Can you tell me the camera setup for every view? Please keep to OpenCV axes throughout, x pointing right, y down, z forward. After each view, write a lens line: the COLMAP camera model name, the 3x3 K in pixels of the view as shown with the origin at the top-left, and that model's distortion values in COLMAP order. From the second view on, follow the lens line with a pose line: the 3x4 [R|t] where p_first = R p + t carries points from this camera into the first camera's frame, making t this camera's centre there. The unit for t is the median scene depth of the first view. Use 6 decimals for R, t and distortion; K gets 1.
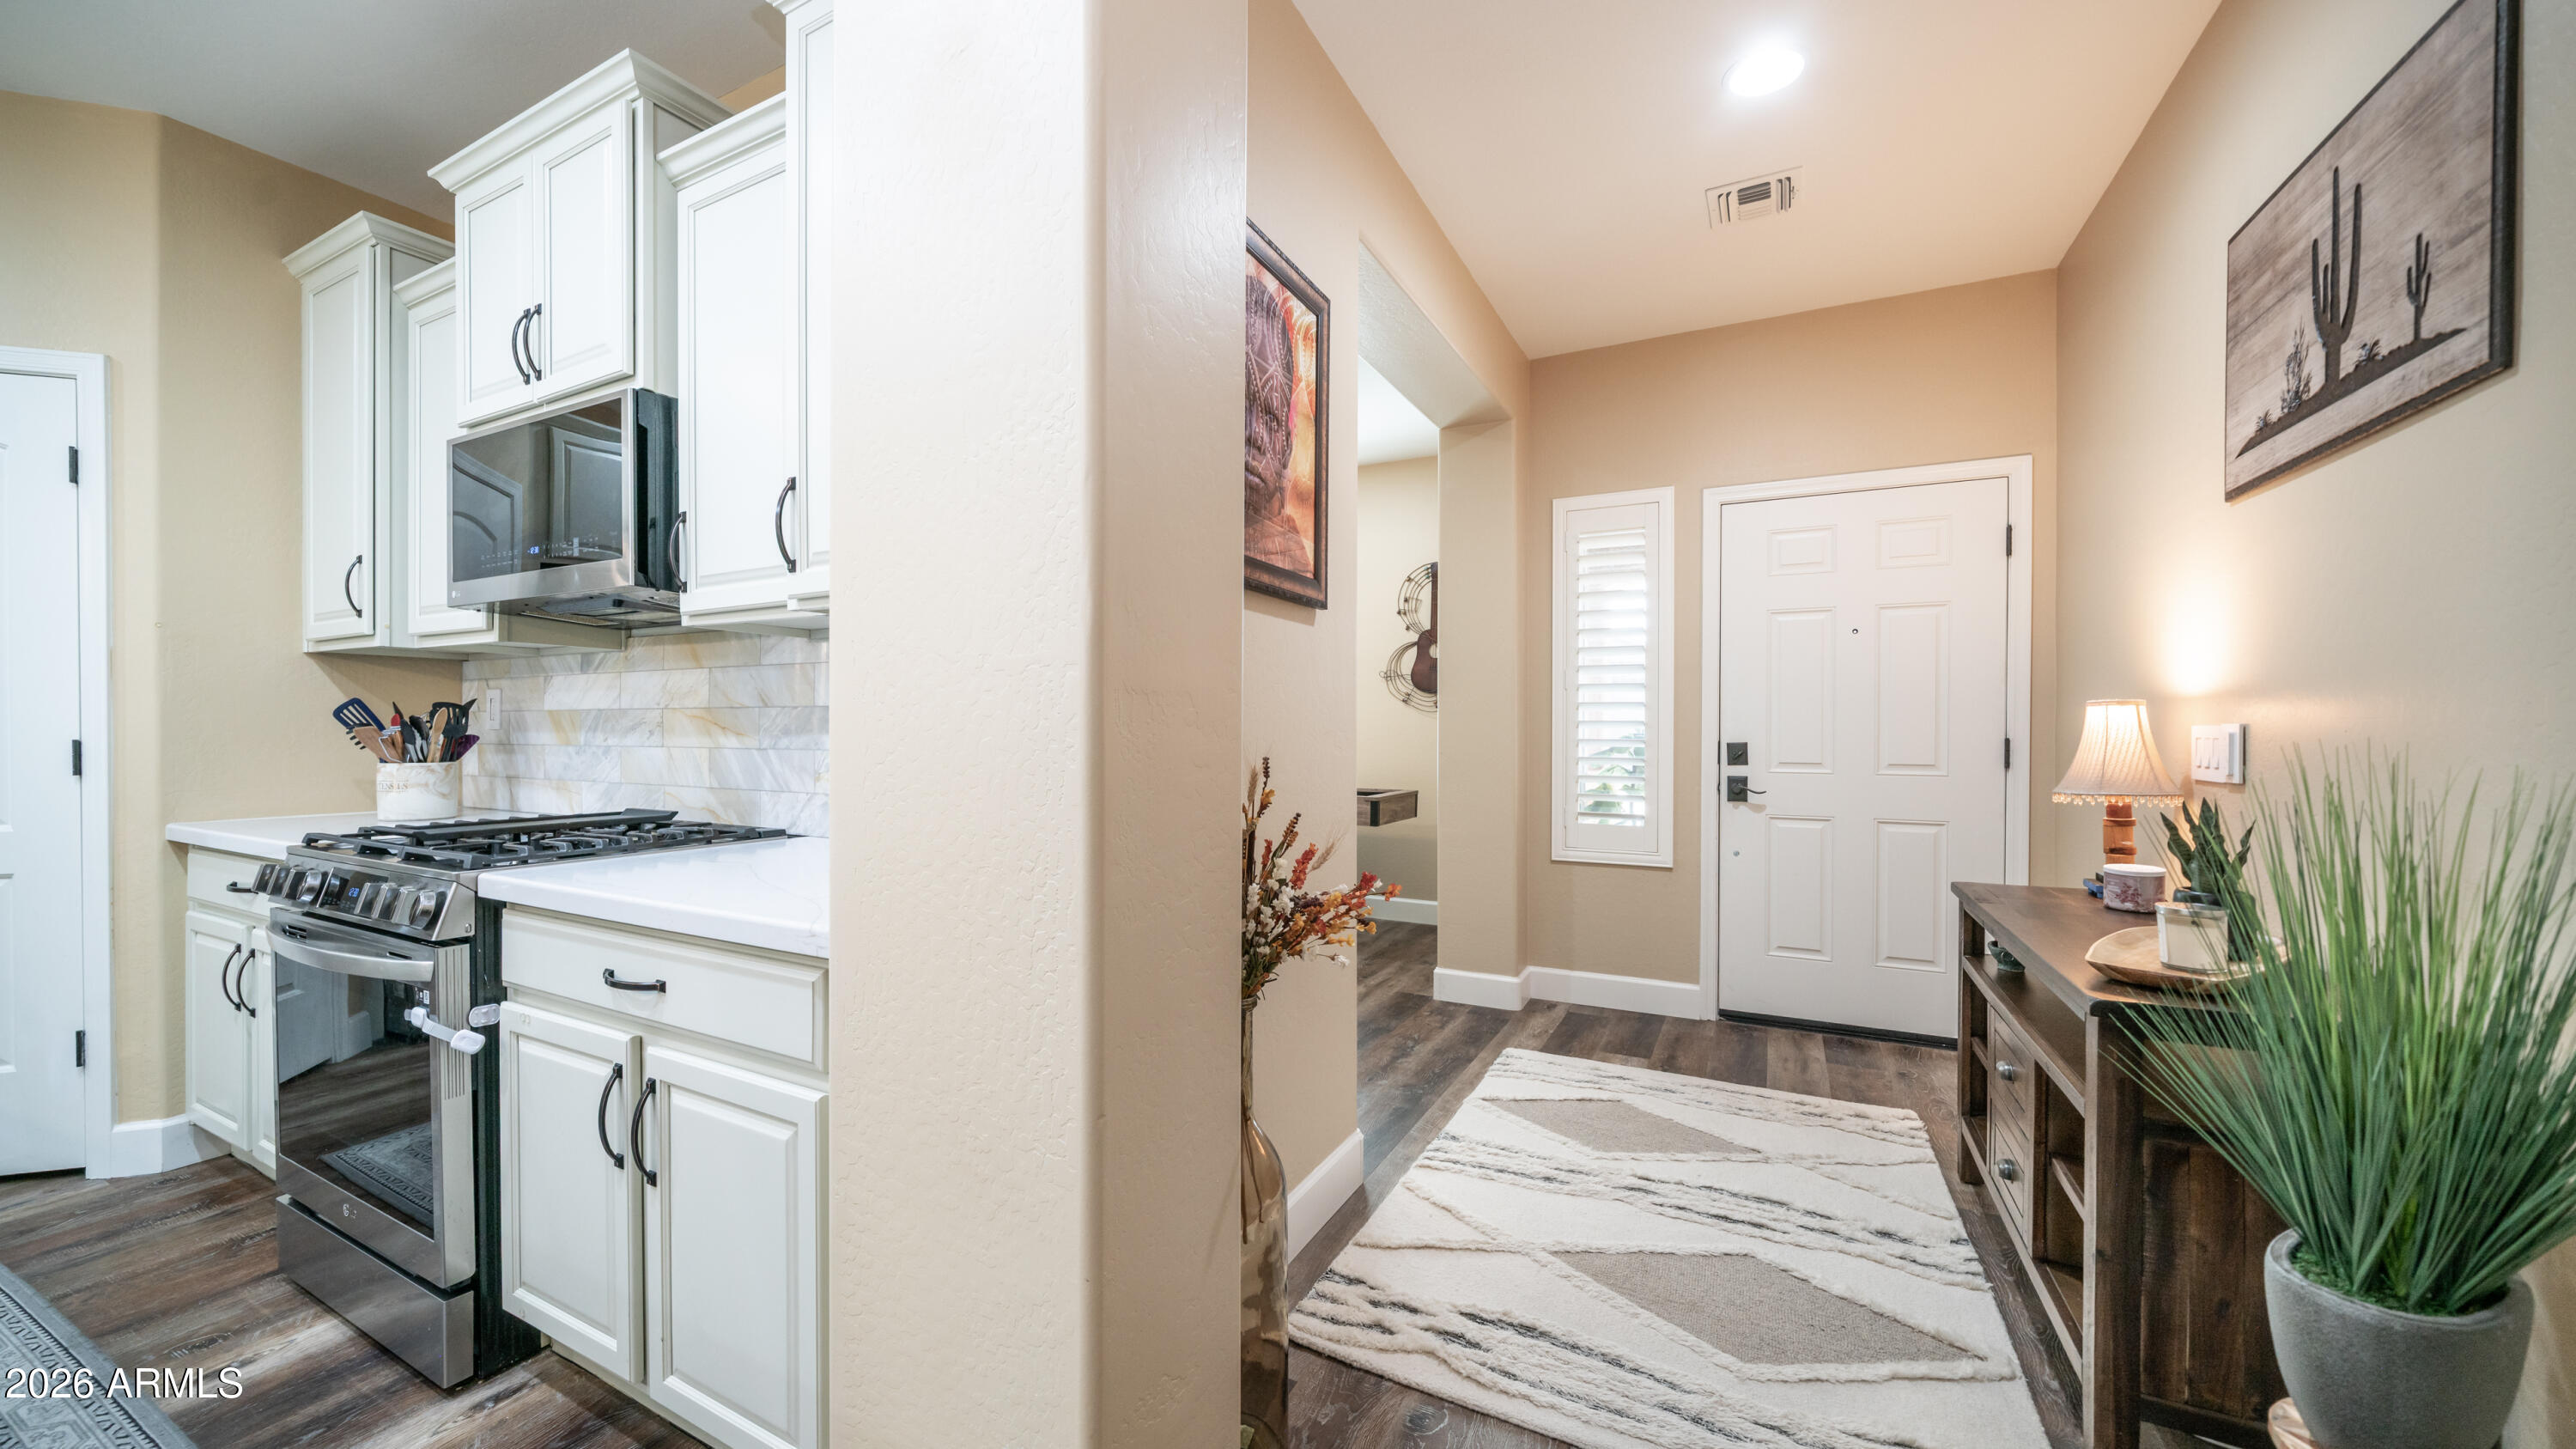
lens RADIAL K [[946.2, 0, 1266.8], [0, 946.2, 734.9], [0, 0, 1]] dist [-0.005674, 0.000274]
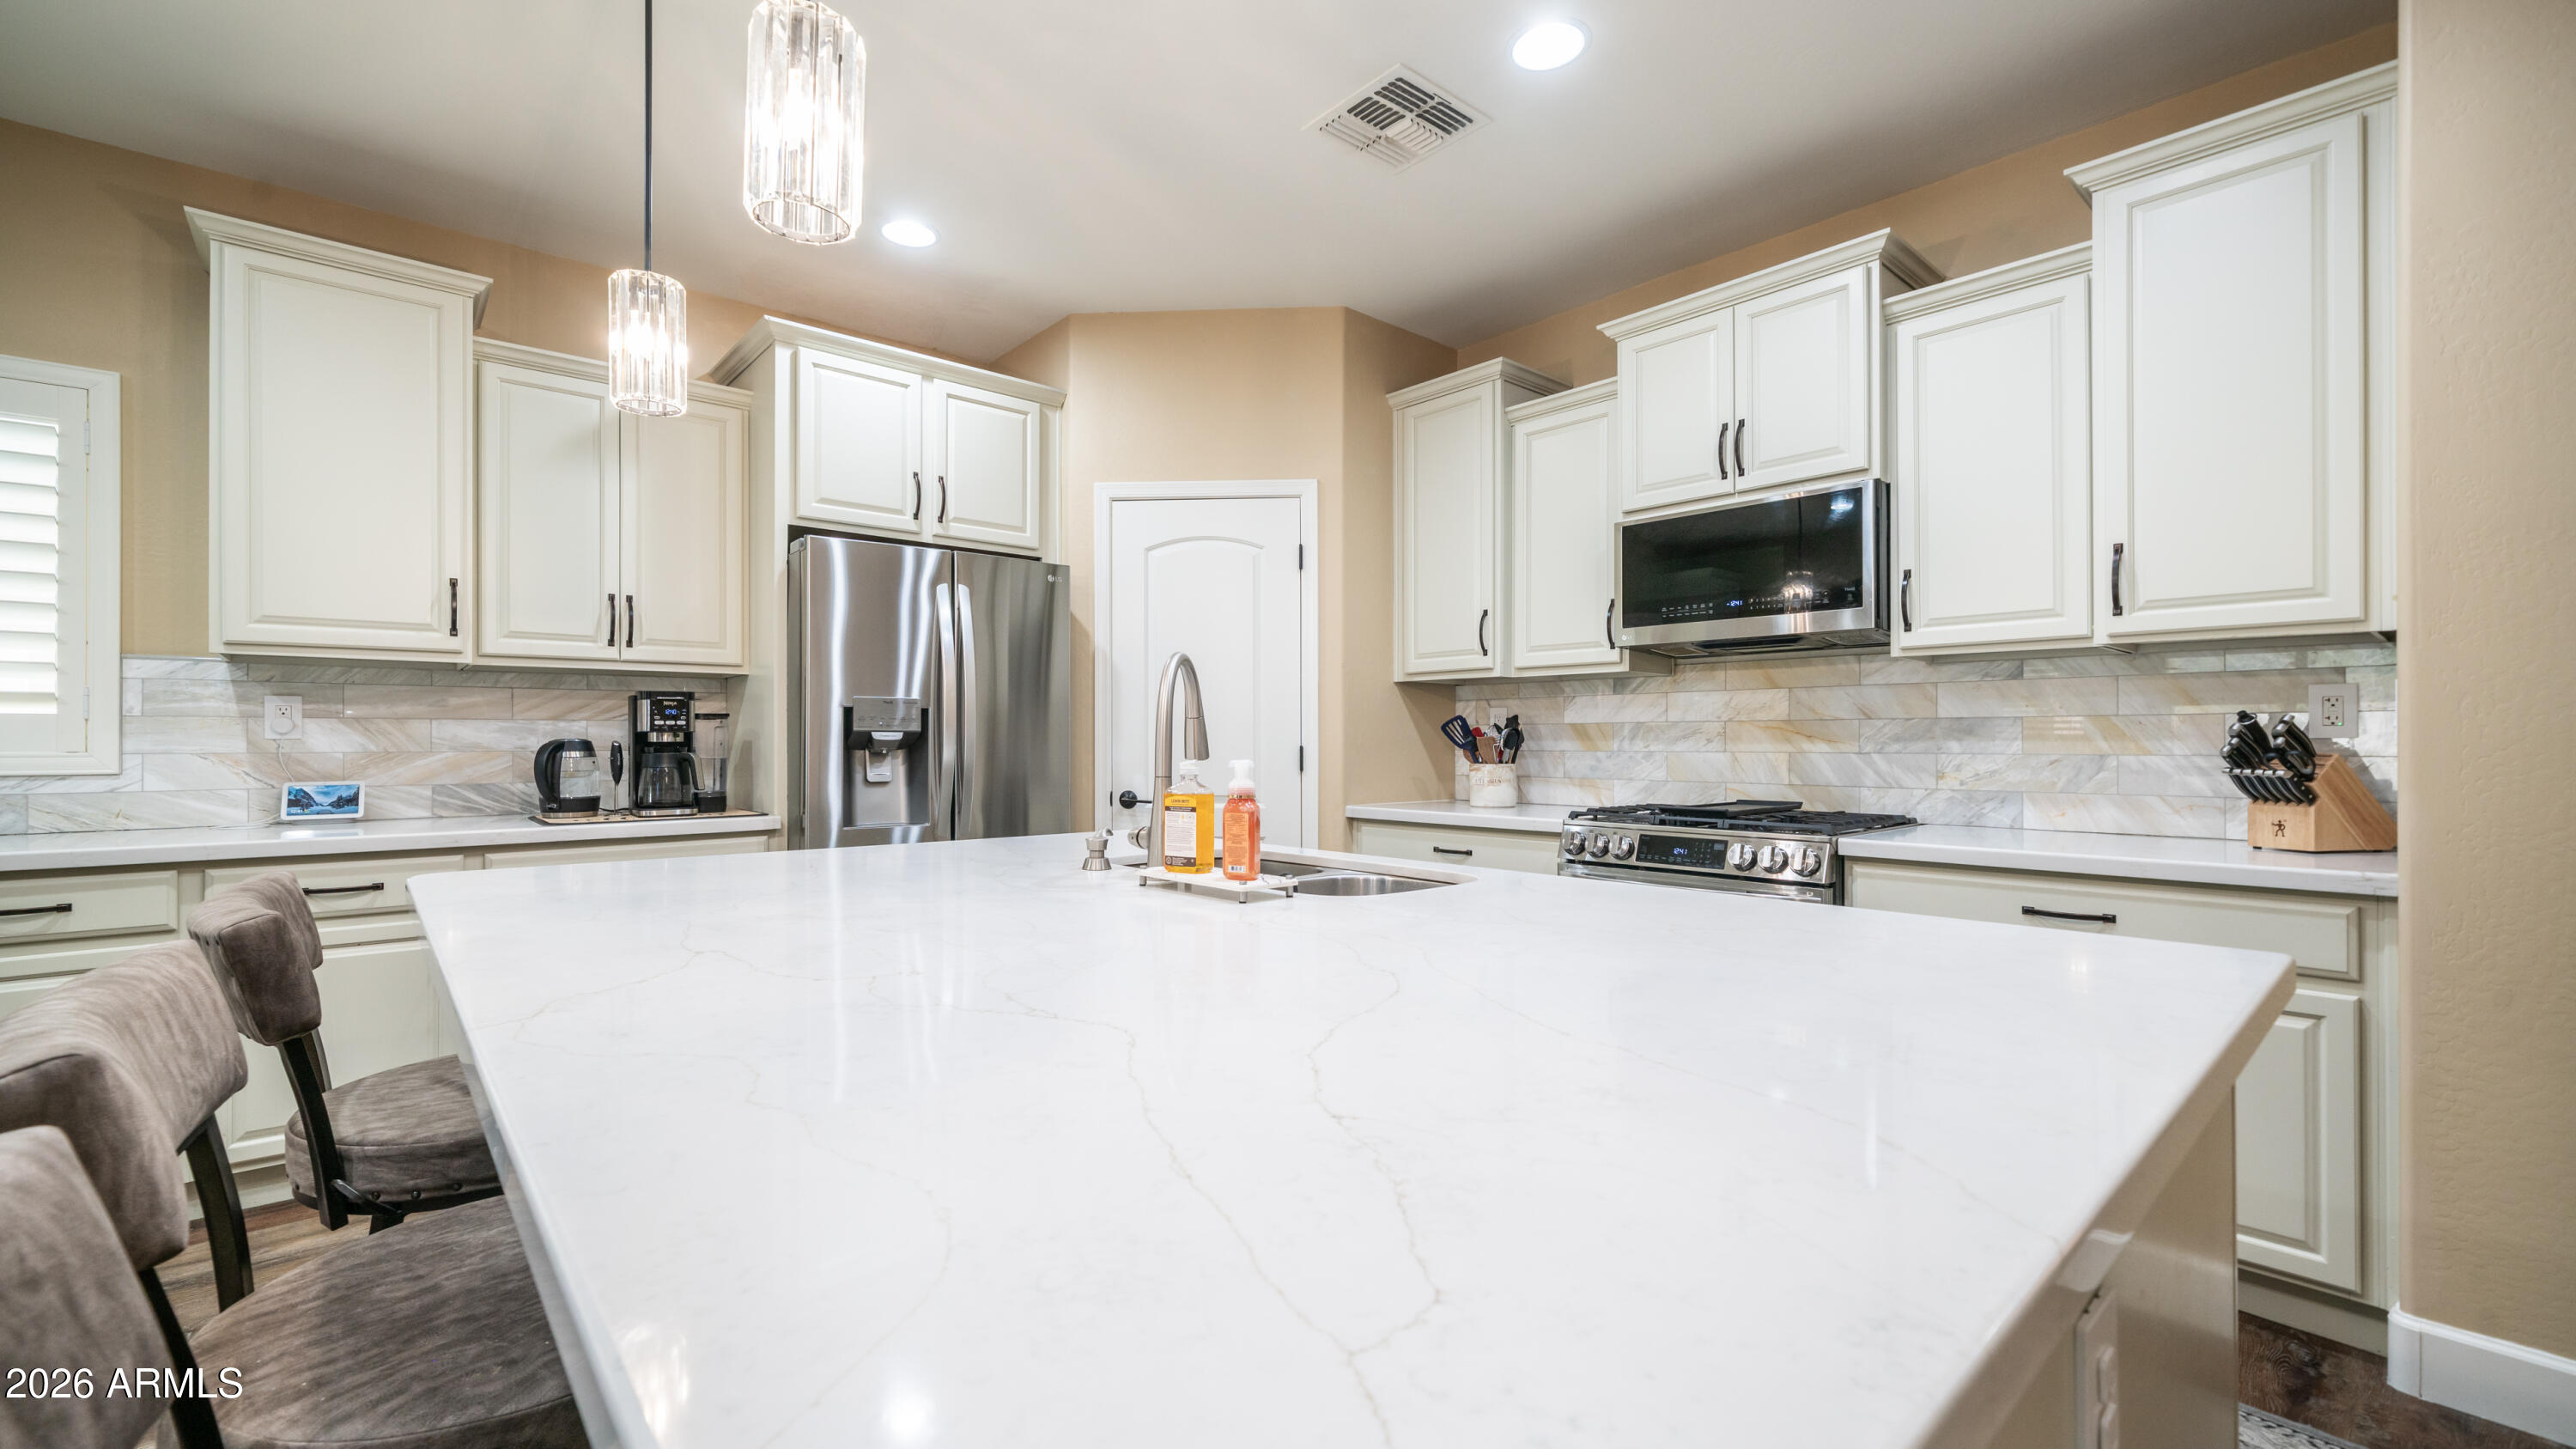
lens RADIAL K [[1042.9, 0, 1266.1], [0, 1042.9, 736.3], [0, 0, 1]] dist [-0.003542, 0.000063]
pose [[0.934615, -0.003551, -0.355645, -0.779360], [-0.000943, 0.999922, -0.012464, 0.010550], [0.355661, 0.011984, 0.934538, -0.547464]]
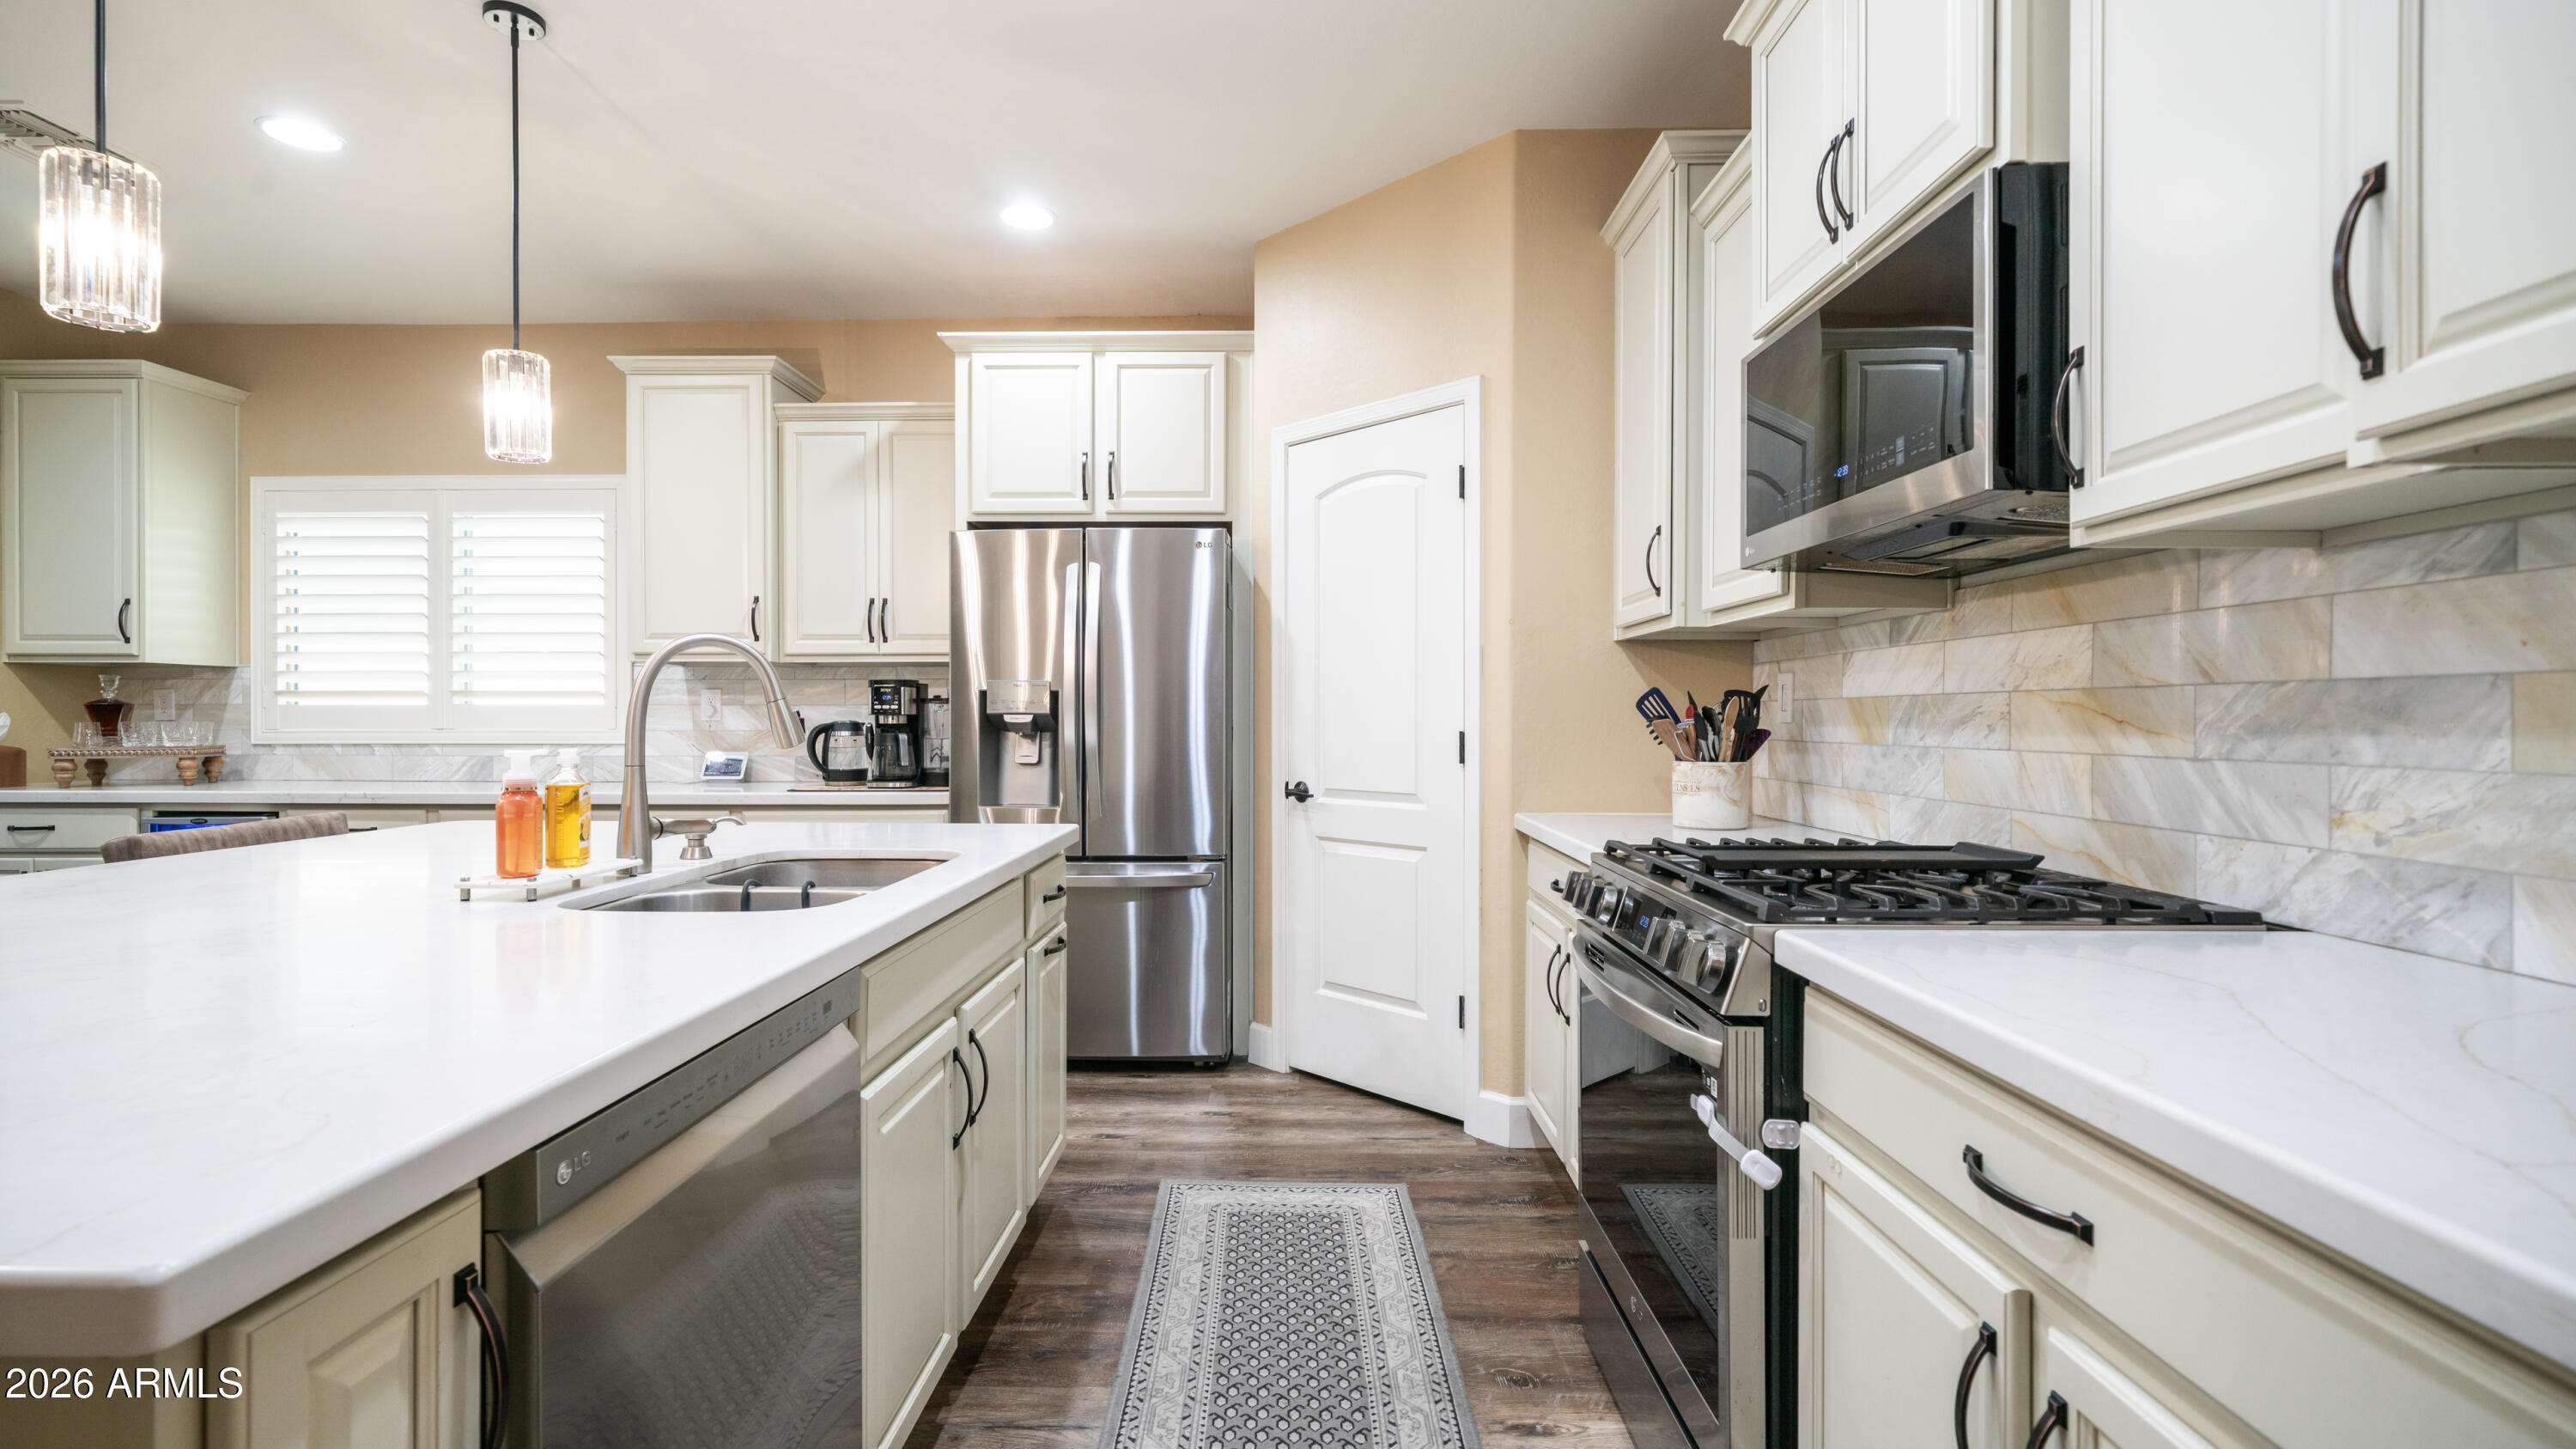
lens RADIAL K [[1141.4, 0, 1275.1], [0, 1141.4, 727.2], [0, 0, 1]] dist [0.001240, 0.000368]
pose [[0.453729, 0.005911, -0.891120, -0.180662], [-0.006905, 0.999971, 0.003117, -0.002483], [0.891113, 0.004739, 0.453757, 0.204212]]
